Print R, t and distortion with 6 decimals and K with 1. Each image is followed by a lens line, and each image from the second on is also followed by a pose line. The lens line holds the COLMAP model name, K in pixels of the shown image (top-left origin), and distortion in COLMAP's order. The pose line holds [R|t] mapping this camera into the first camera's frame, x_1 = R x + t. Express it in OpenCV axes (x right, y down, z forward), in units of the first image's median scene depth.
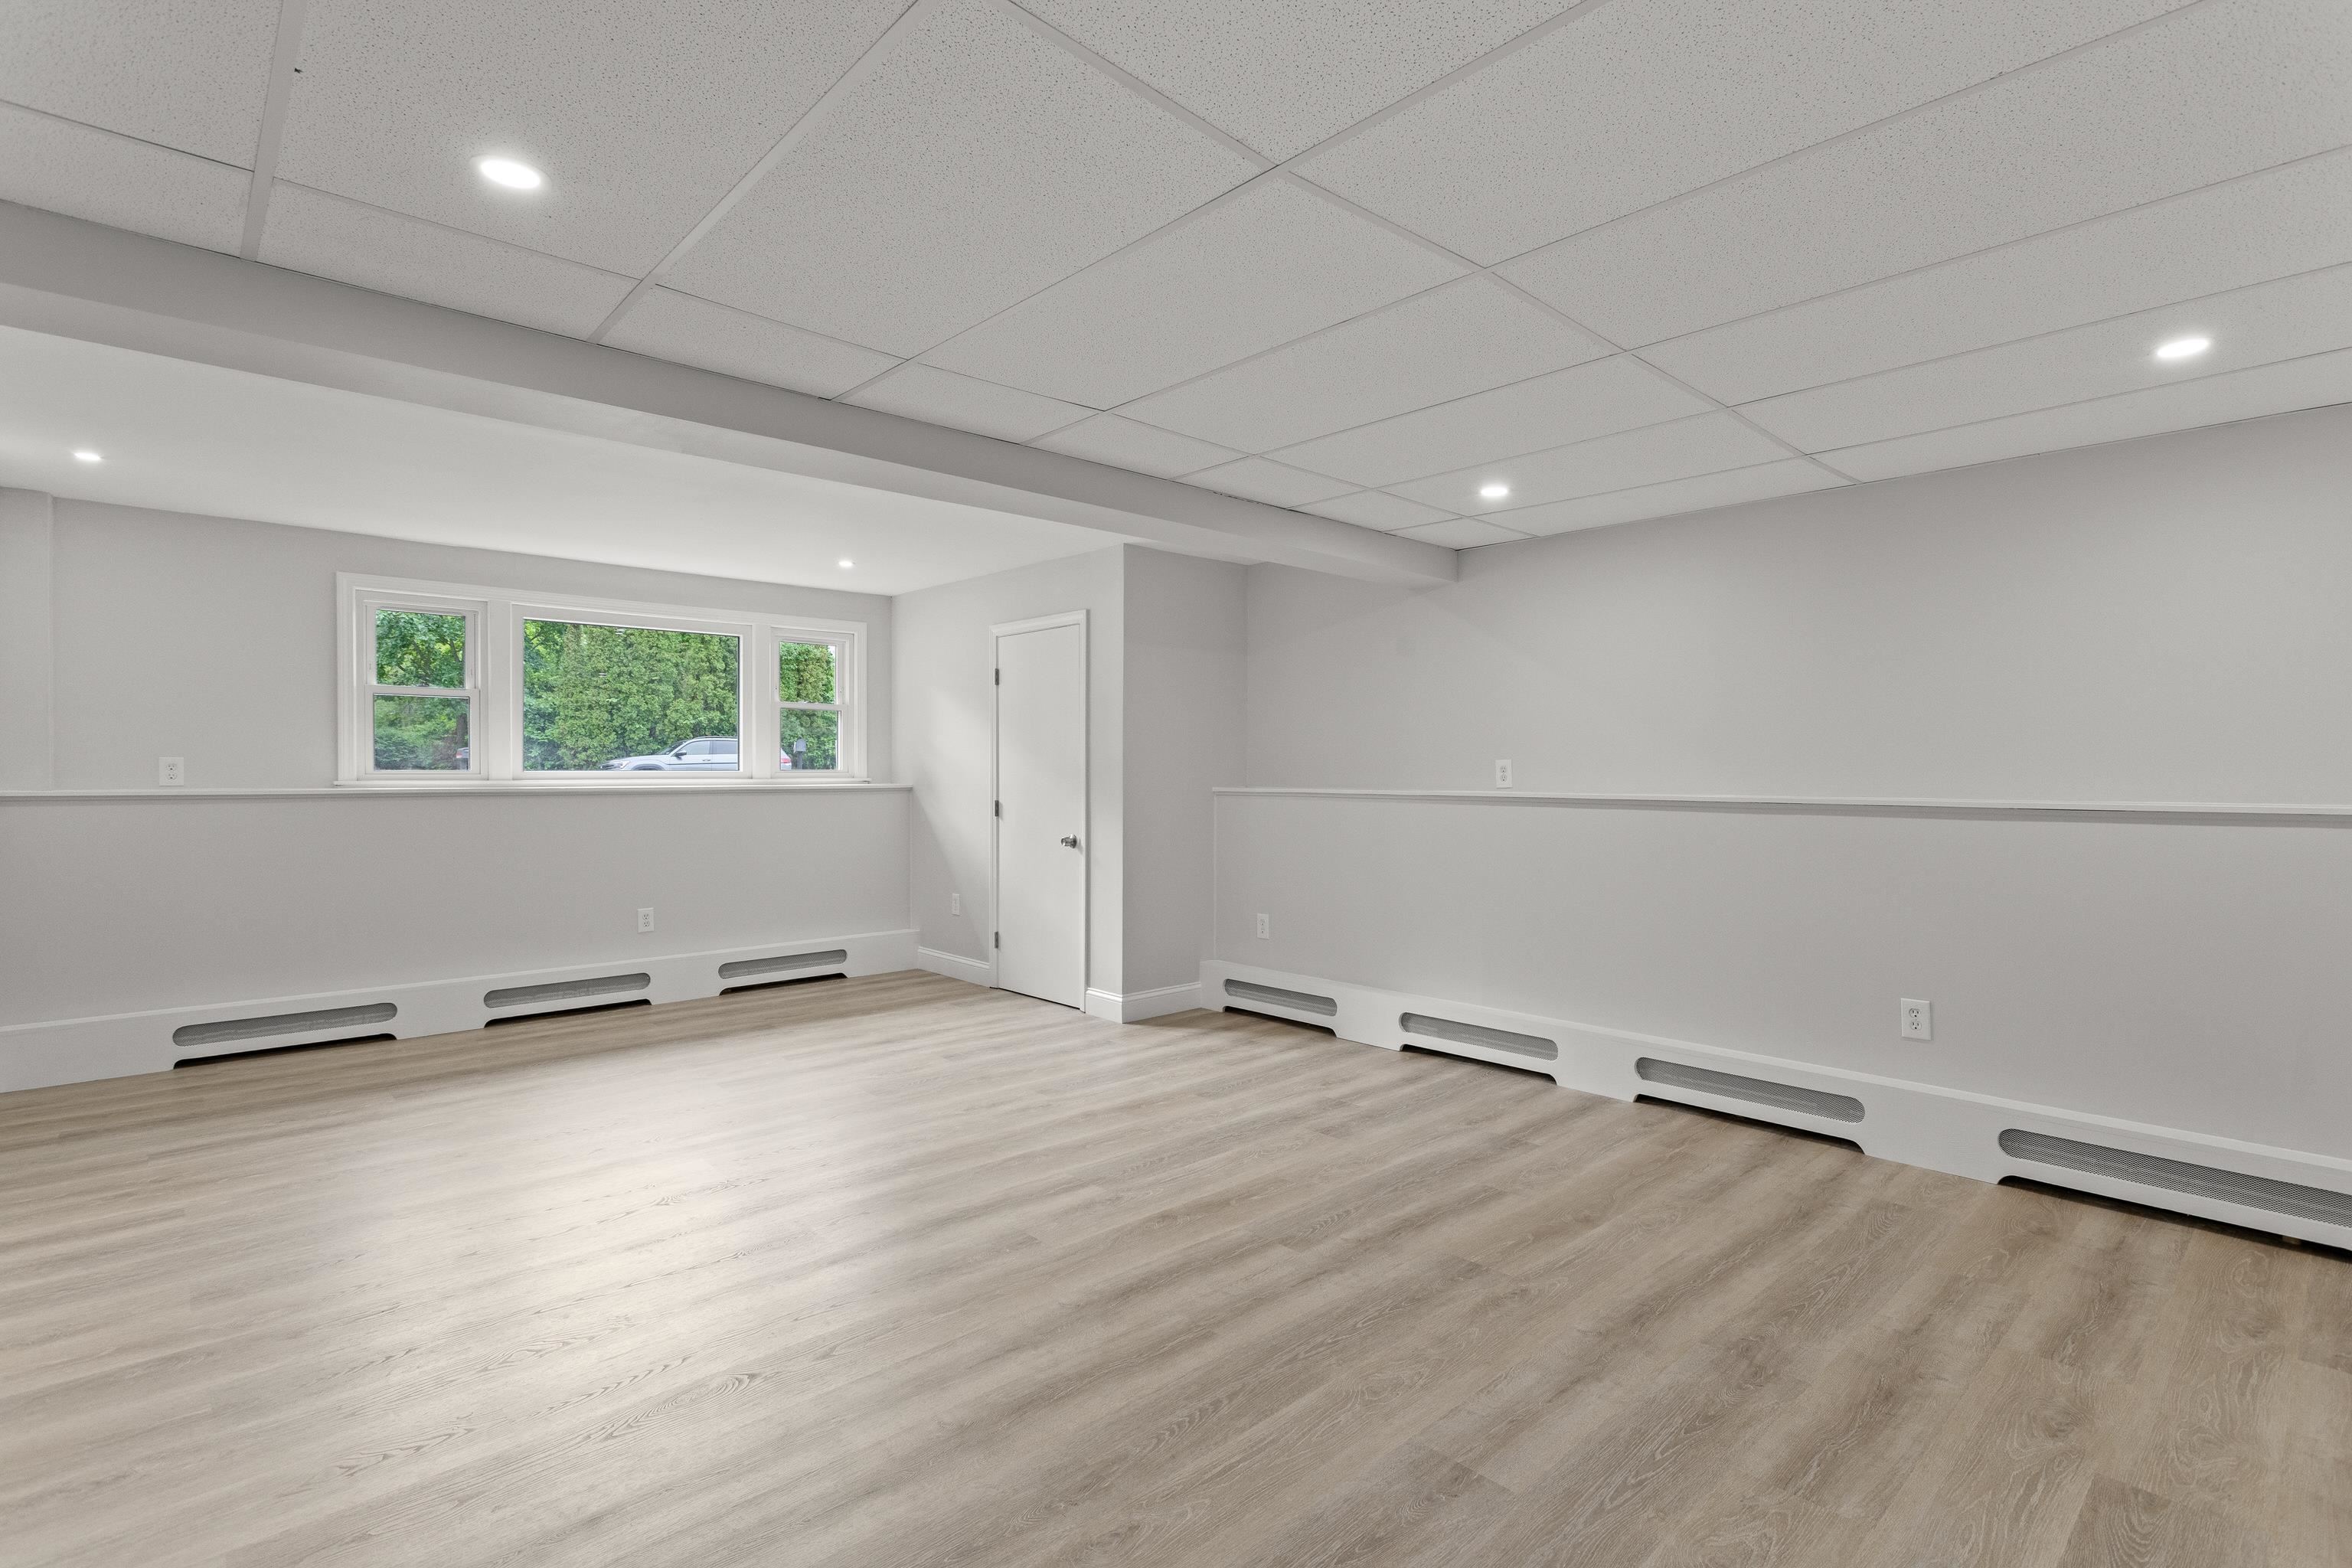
lens RADIAL K [[1101.7, 0, 1159.7], [0, 1101.7, 775.6], [0, 0, 1]] dist [0.001327, 0.000290]
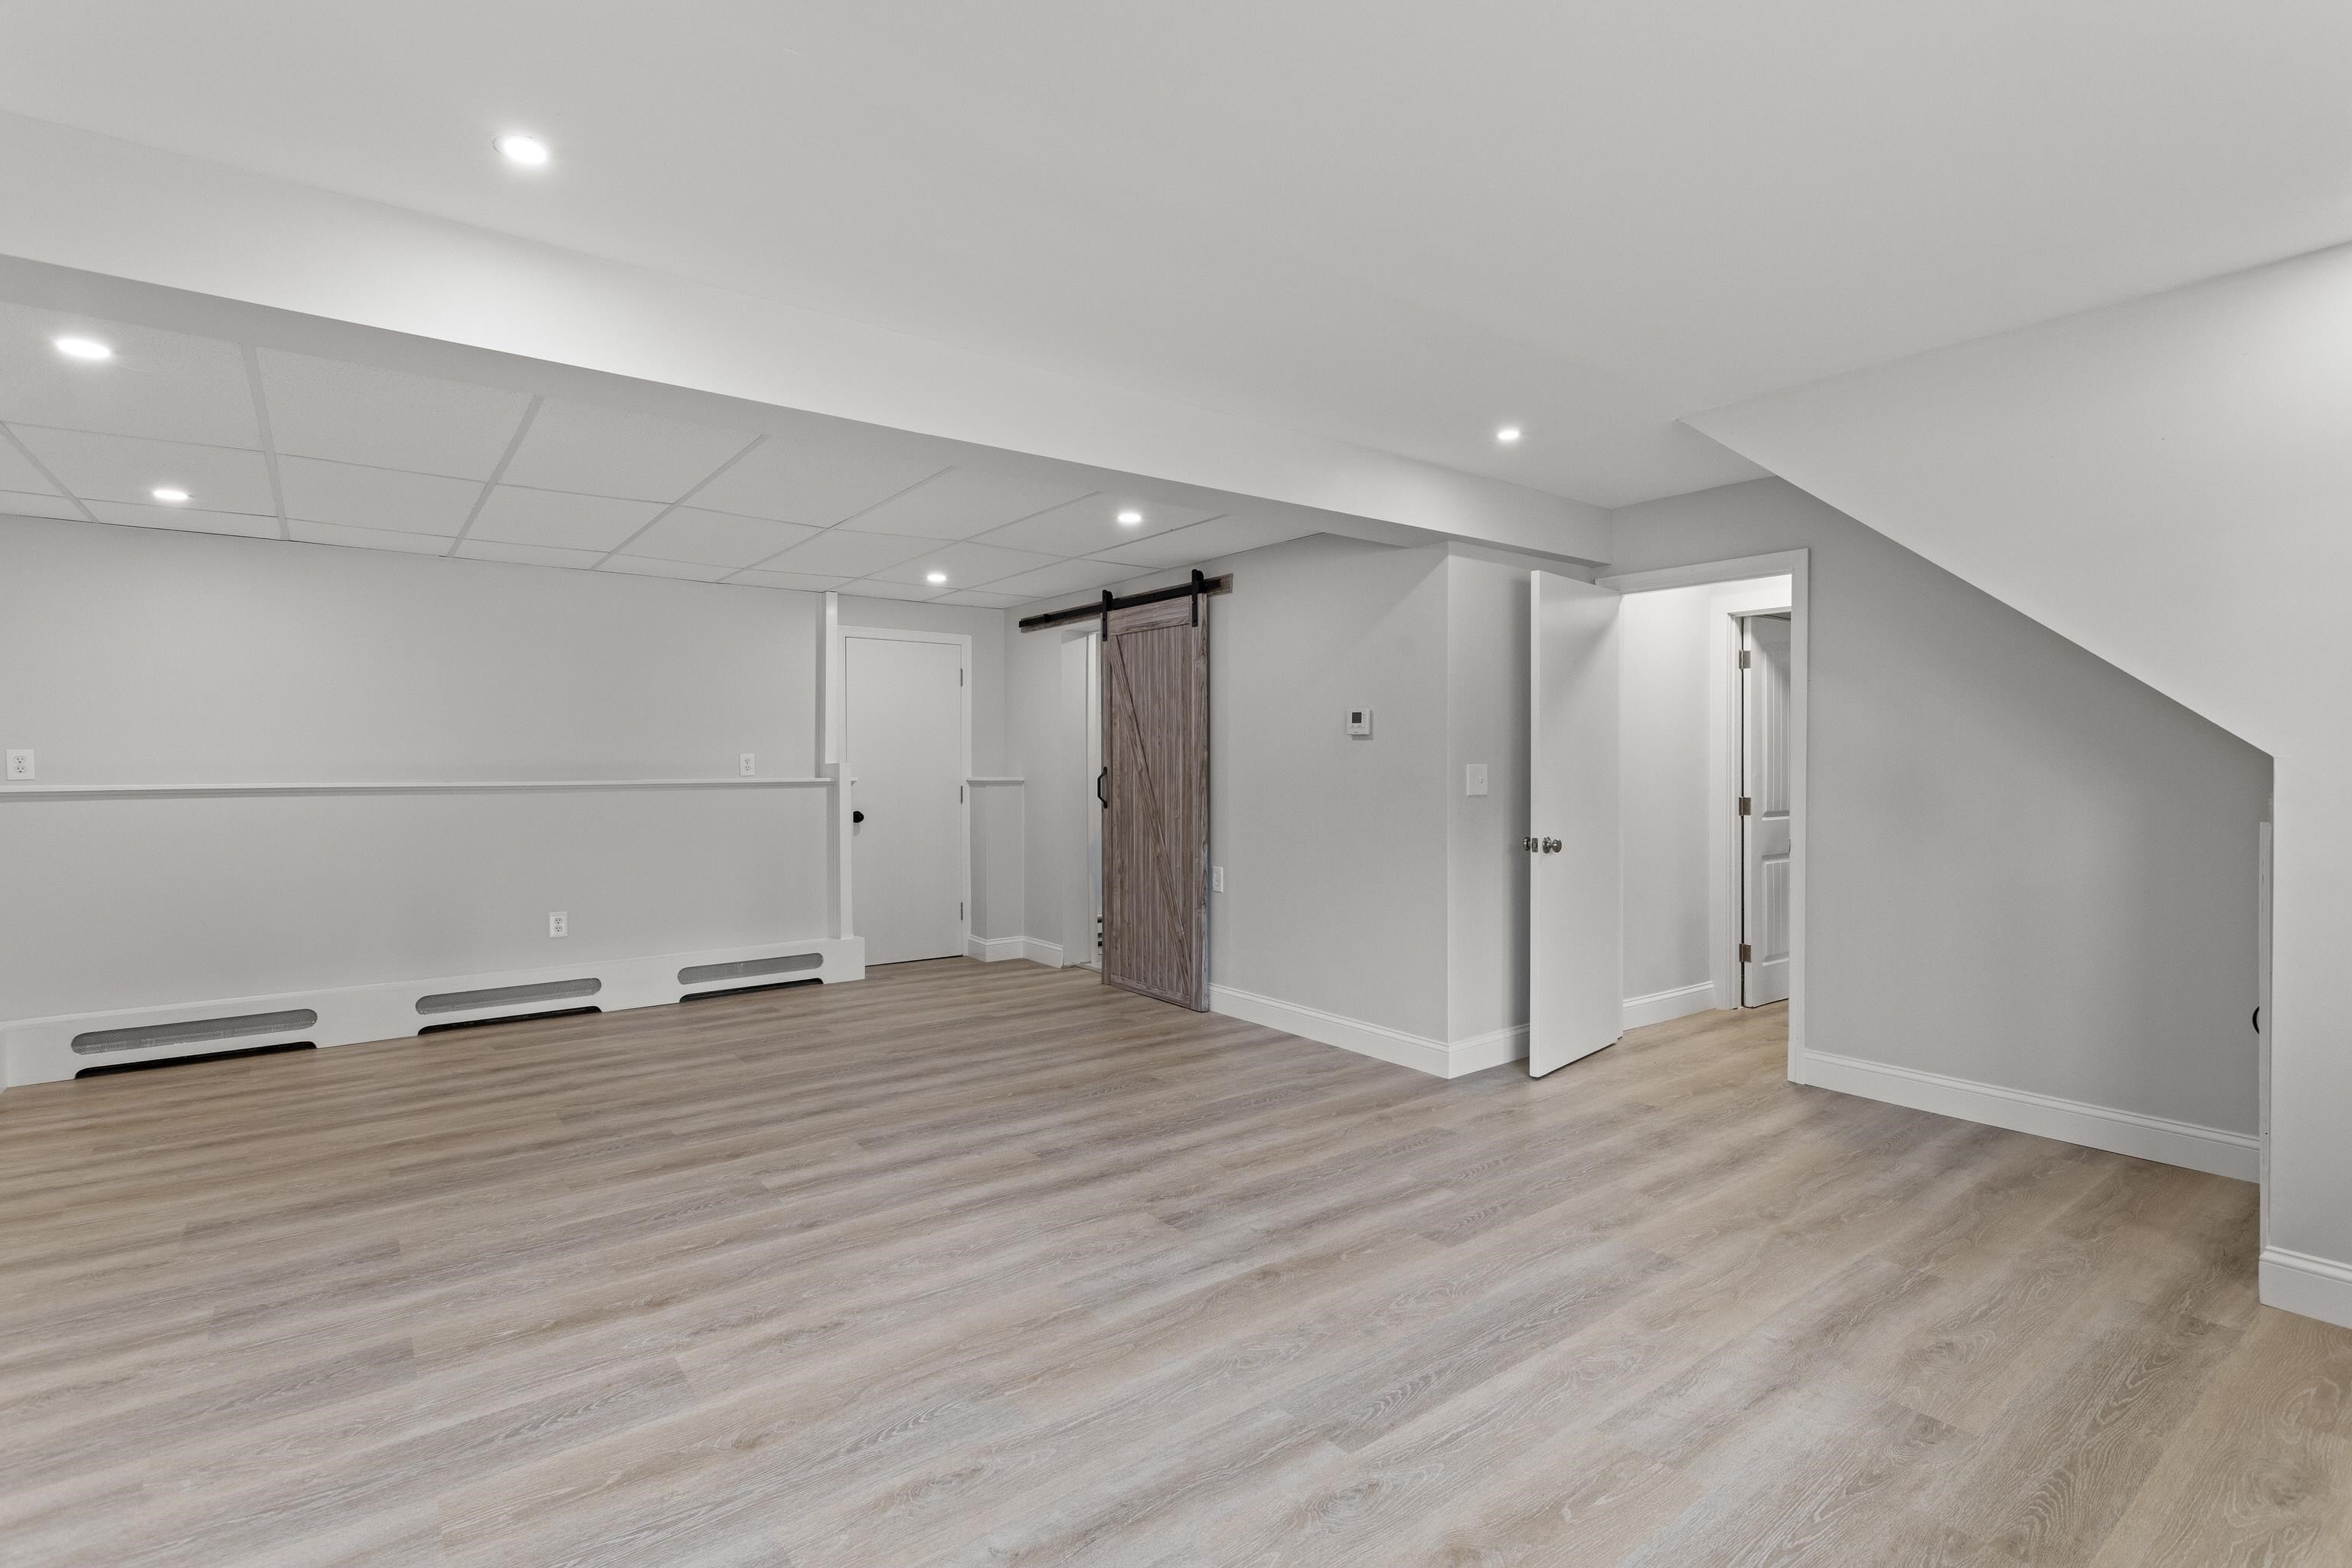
lens RADIAL K [[1121.8, 0, 1187.1], [0, 1121.8, 771.4], [0, 0, 1]] dist [0.000046, 0.000557]
pose [[-0.997474, -0.001305, 0.071014, -0.455779], [-0.000423, 0.999923, 0.012441, -0.011048], [-0.071025, 0.012379, -0.997398, 1.780729]]
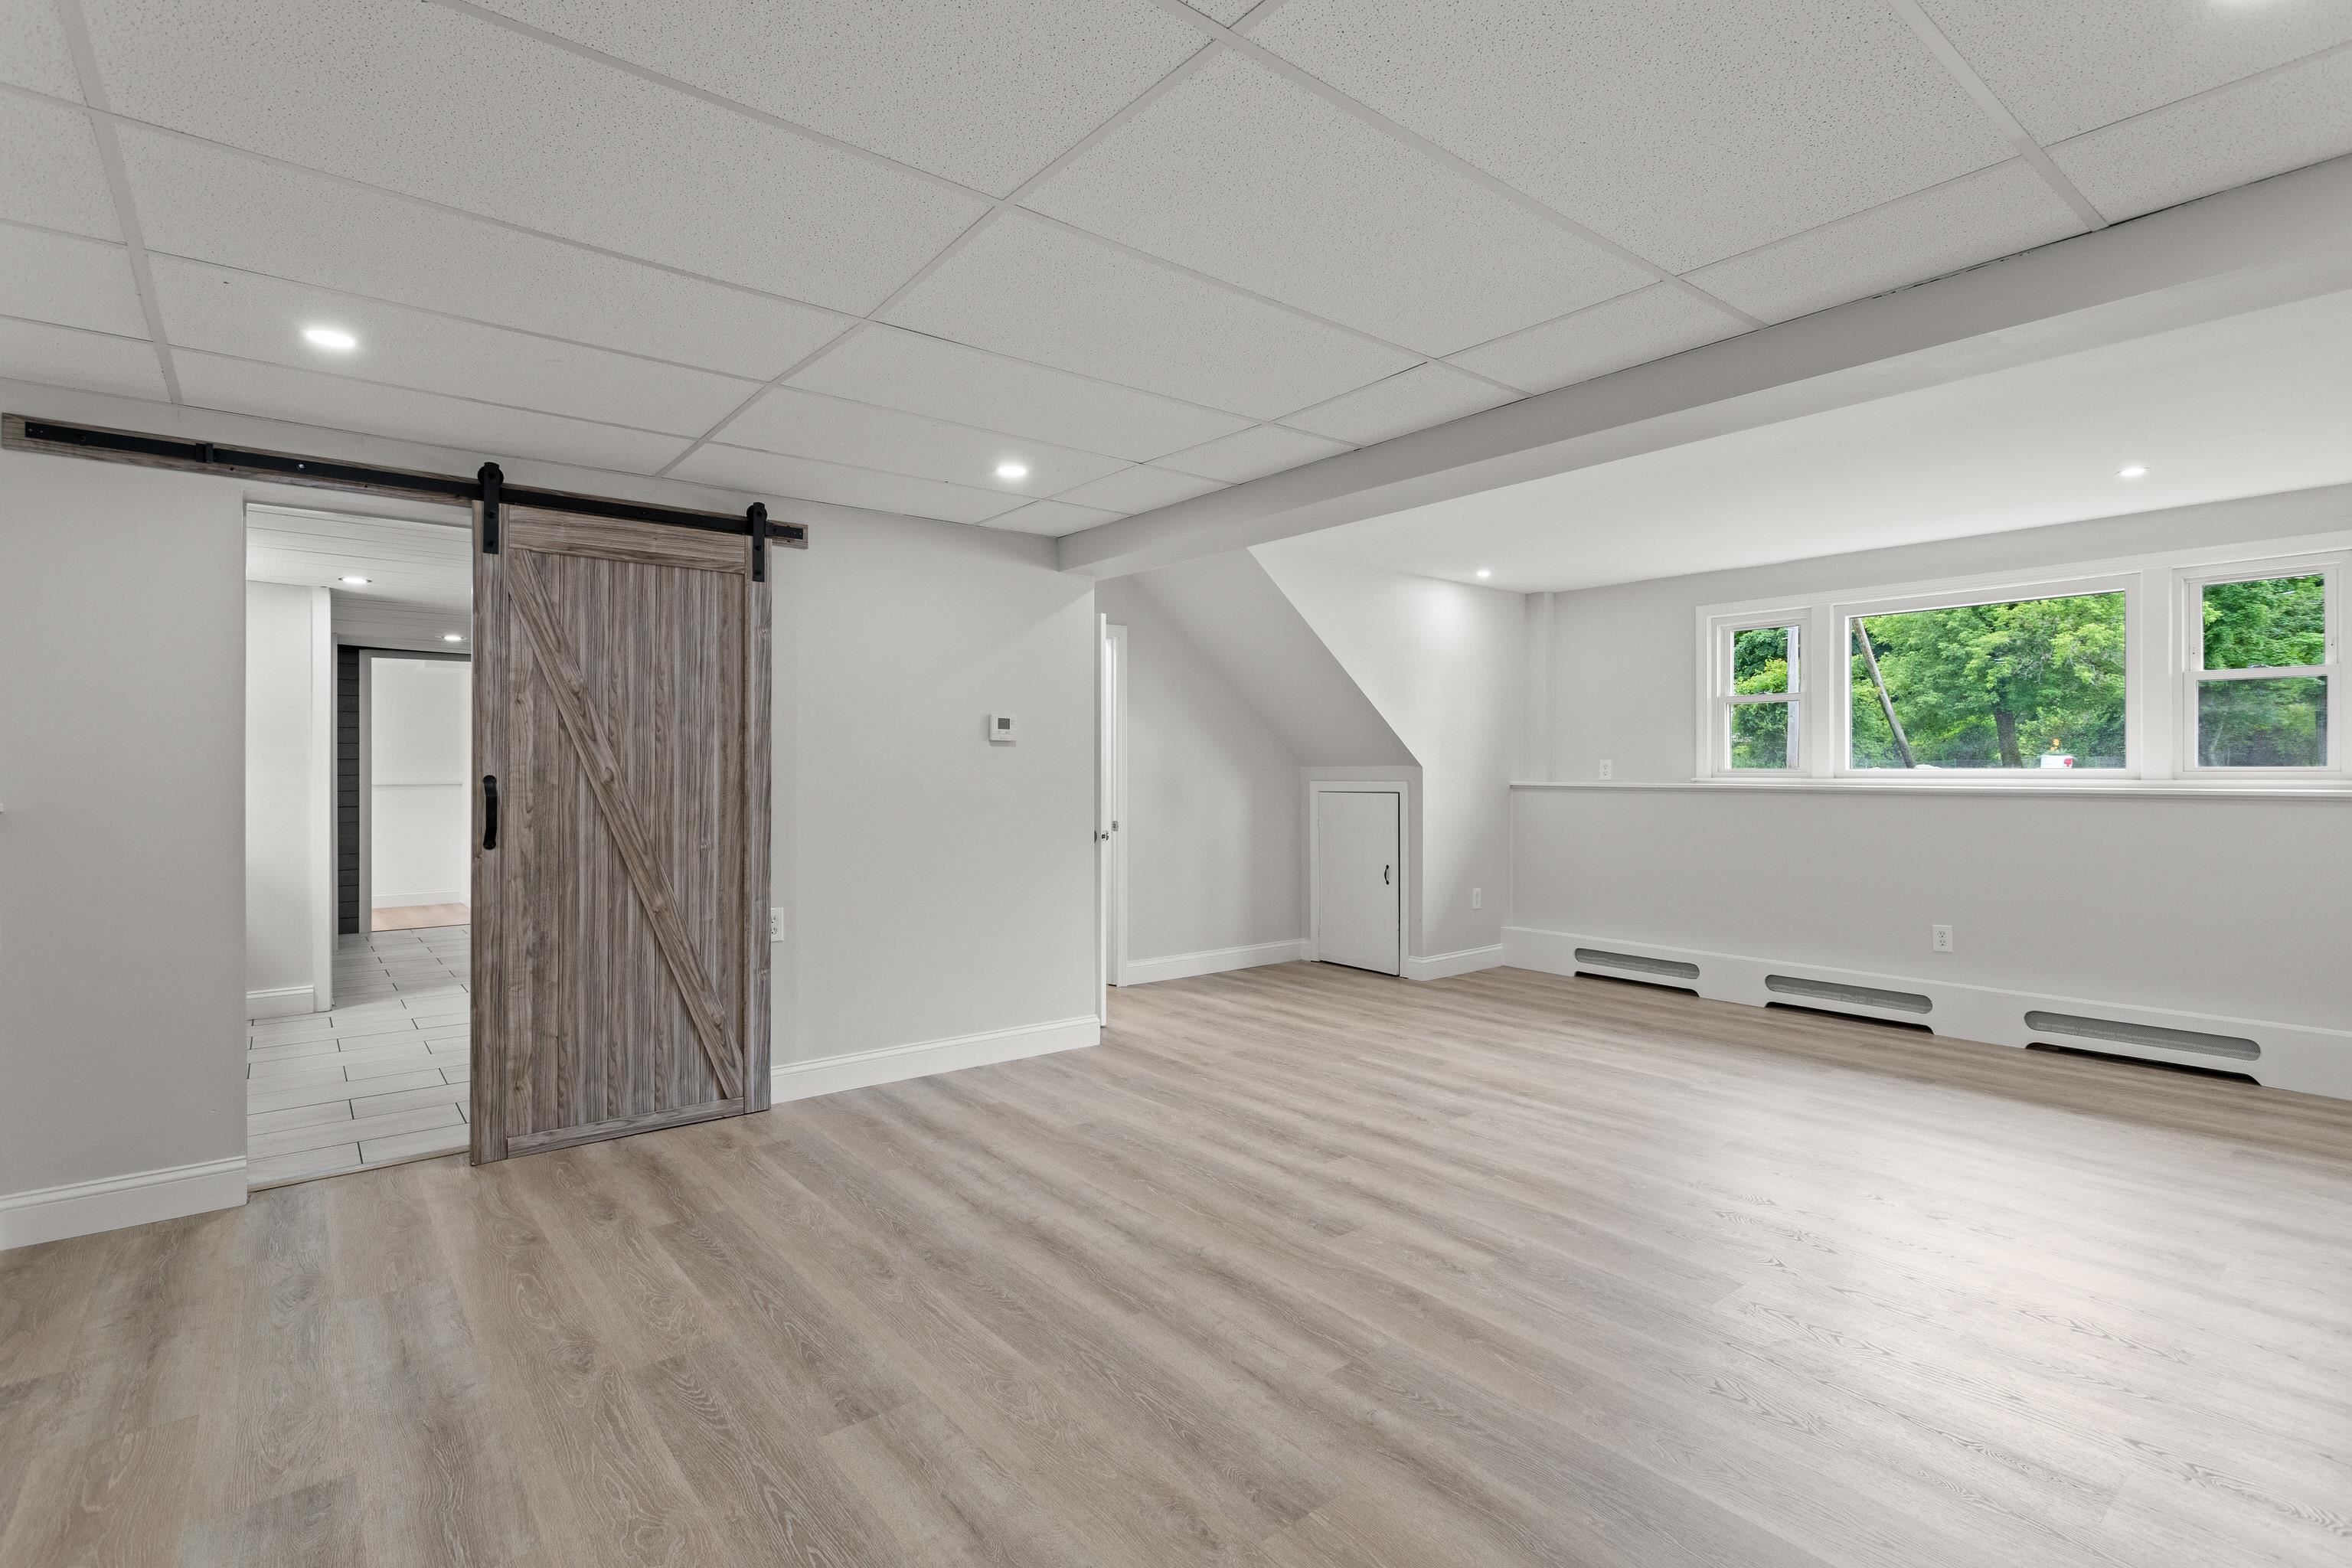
lens RADIAL K [[1101.3, 0, 1212.3], [0, 1101.3, 767.0], [0, 0, 1]] dist [0.002332, 0.000473]
pose [[-0.033208, -0.004081, -0.999440, 0.719157], [-0.002624, 0.999989, -0.003996, -0.001787], [0.999445, 0.002490, -0.033218, 0.732706]]
